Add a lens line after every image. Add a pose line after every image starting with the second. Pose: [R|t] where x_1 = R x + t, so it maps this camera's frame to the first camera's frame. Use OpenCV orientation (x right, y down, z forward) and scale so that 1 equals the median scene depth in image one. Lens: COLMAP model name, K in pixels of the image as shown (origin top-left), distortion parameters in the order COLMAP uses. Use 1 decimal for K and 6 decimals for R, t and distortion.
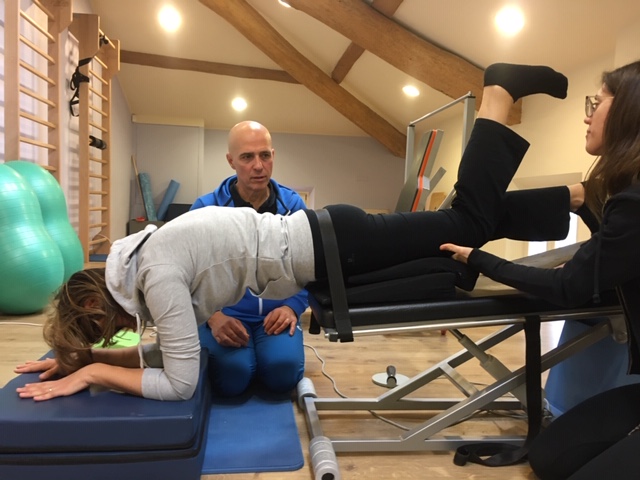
lens RADIAL K [[547.8, 0, 319.0], [0, 547.8, 241.7], [0, 0, 1]] dist [-0.018906, -0.001655]
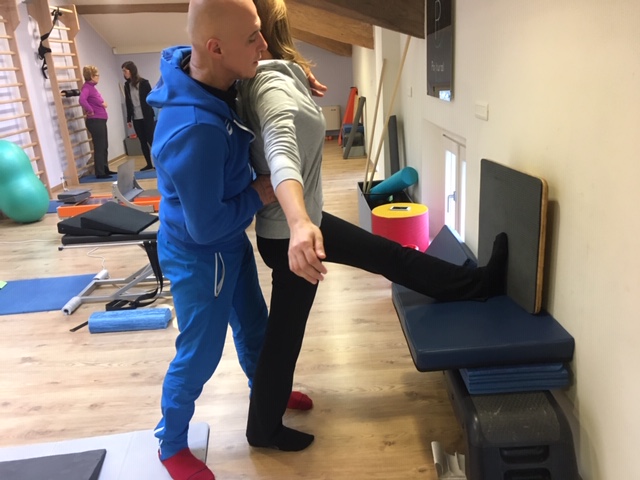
lens RADIAL K [[547.8, 0, 320.8], [0, 547.8, 238.7], [0, 0, 1]] dist [-0.018906, -0.001655]
pose [[0.988856, -0.063070, -0.134853, 0.383229], [0.093648, 0.967684, 0.234130, -0.100573], [0.115729, -0.244150, 0.962807, -0.320719]]
